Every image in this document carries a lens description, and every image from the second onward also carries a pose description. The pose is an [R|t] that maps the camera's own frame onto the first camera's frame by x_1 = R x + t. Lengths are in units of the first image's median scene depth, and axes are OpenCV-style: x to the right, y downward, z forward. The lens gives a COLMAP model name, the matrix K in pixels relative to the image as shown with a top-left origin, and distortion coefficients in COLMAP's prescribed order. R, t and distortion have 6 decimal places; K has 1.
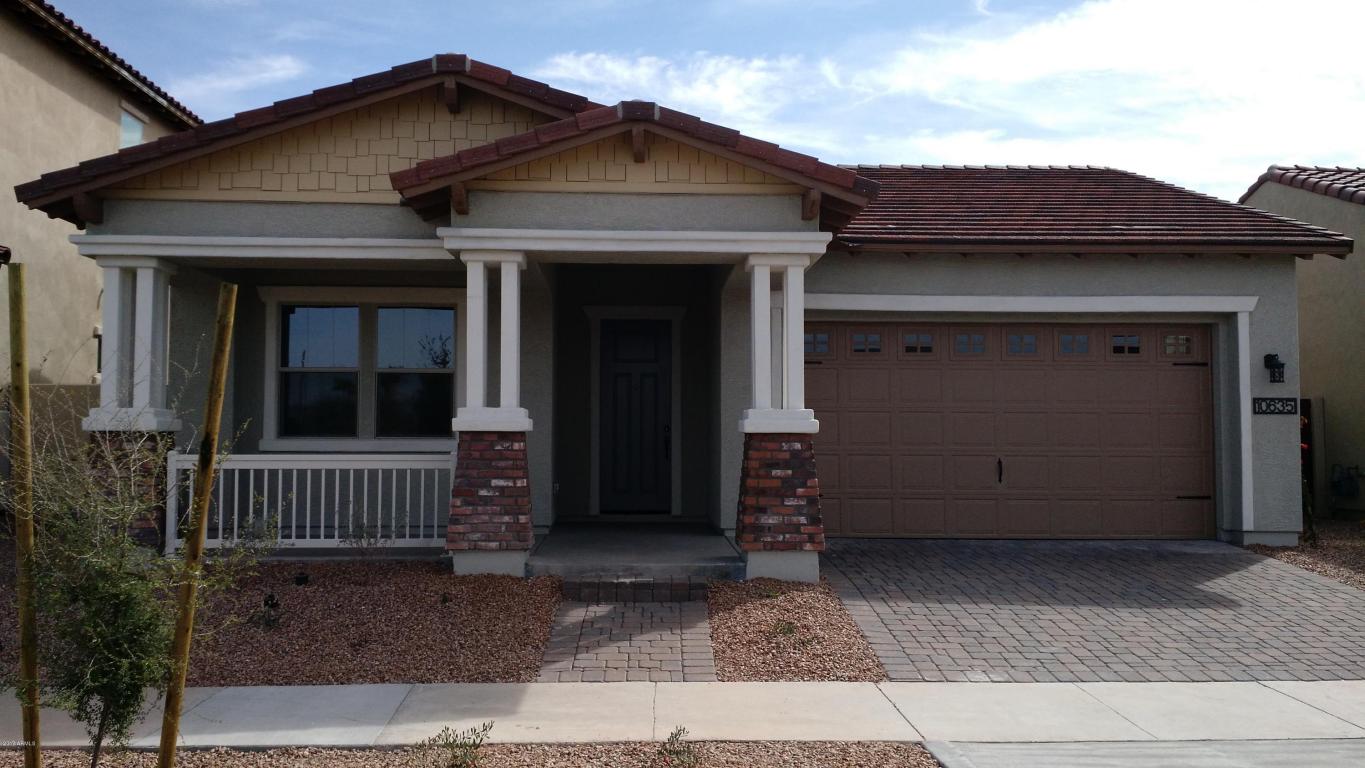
lens RADIAL K [[1259.7, 0, 677.3], [0, 1259.7, 365.0], [0, 0, 1]] dist [0.122616, -0.300866]
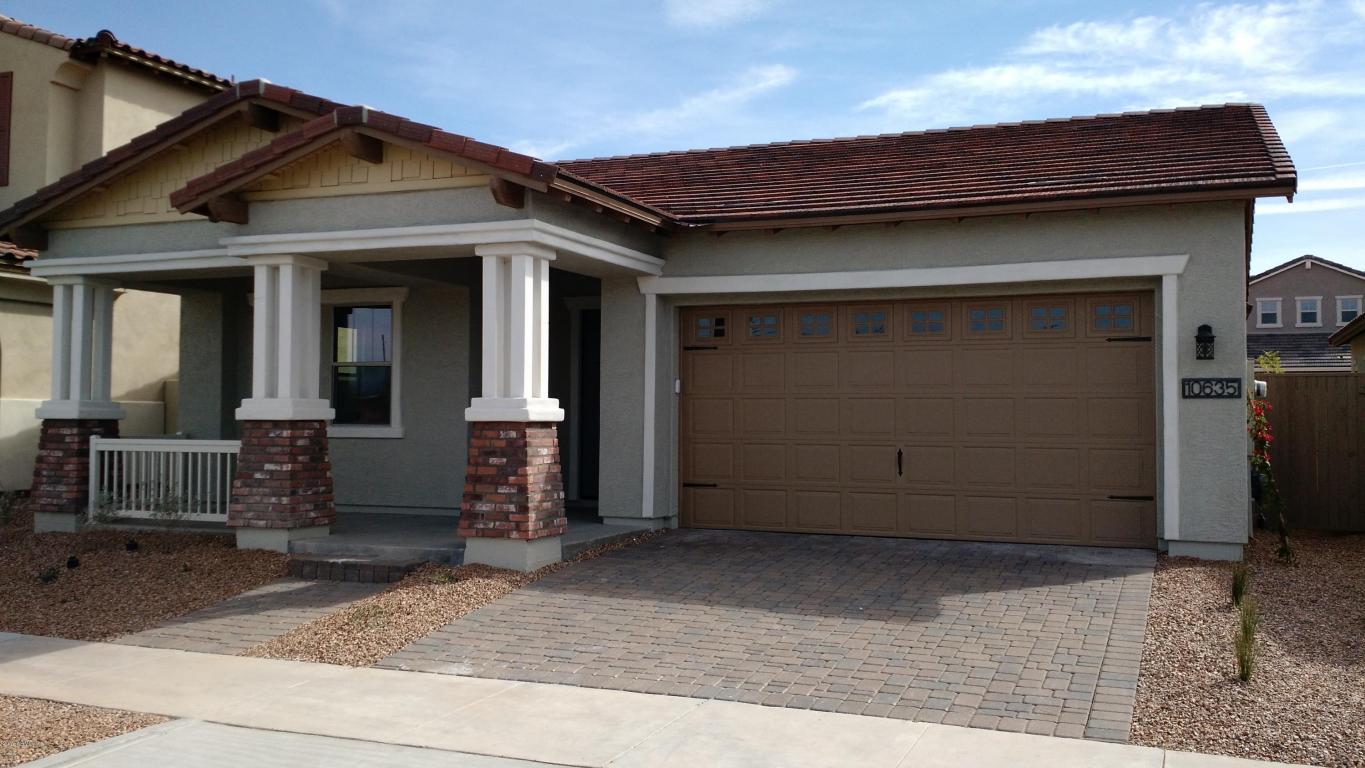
lens RADIAL K [[1259.7, 0, 677.3], [0, 1259.7, 365.0], [0, 0, 1]] dist [0.122616, -0.300866]
pose [[0.906264, -0.018350, -0.422313, 0.638400], [0.022237, 0.999744, 0.004278, 0.007848], [0.422126, -0.013268, 0.906440, 0.147382]]
